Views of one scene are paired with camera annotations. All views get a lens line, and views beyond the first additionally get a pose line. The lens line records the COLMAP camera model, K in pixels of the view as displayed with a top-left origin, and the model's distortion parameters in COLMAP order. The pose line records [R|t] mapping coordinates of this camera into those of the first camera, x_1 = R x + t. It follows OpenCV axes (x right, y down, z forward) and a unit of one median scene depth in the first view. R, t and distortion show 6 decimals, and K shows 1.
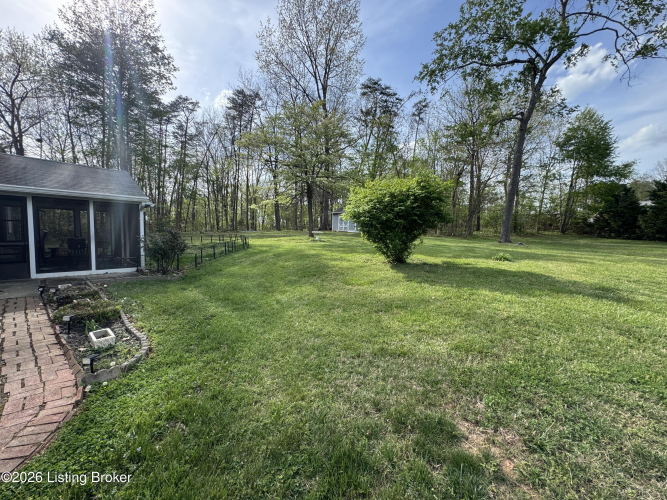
lens RADIAL K [[268.5, 0, 331.4], [0, 268.5, 252.5], [0, 0, 1]] dist [-0.002396, -0.000450]
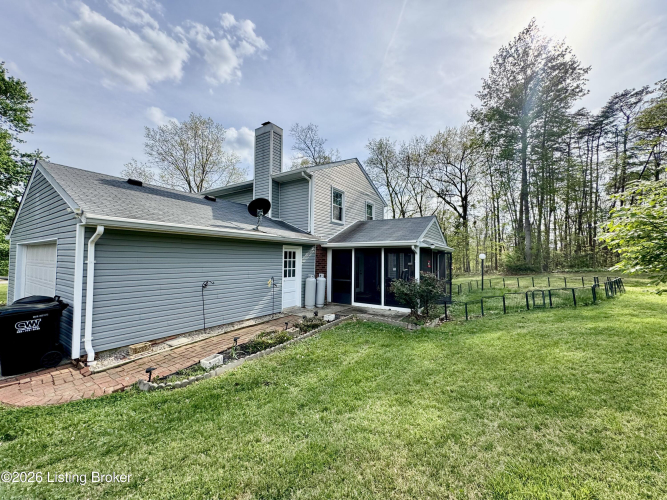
lens RADIAL K [[268.5, 0, 334.5], [0, 268.5, 254.7], [0, 0, 1]] dist [-0.002396, -0.000450]
pose [[0.176211, -0.023323, -0.984076, 0.078273], [-0.088638, 0.995282, -0.039460, -0.029105], [0.980354, 0.094180, 0.173312, 0.178065]]
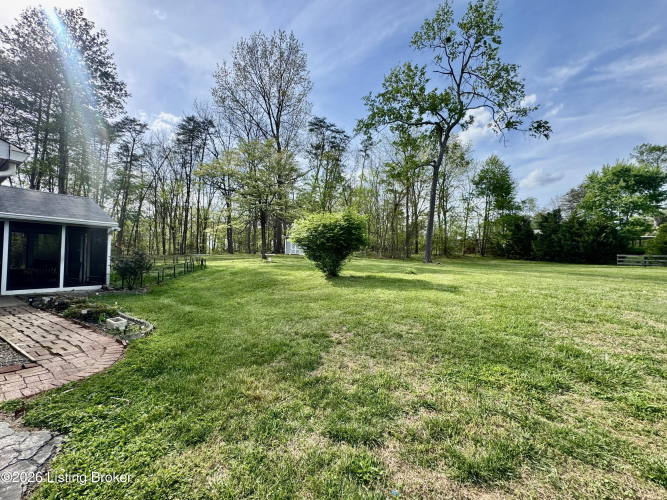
lens RADIAL K [[268.5, 0, 335.4], [0, 268.5, 254.0], [0, 0, 1]] dist [-0.002396, -0.000450]
pose [[0.983058, -0.002148, 0.183284, 0.007352], [0.017212, 0.996595, -0.080638, 0.011652], [-0.182487, 0.082426, 0.979747, -0.094992]]
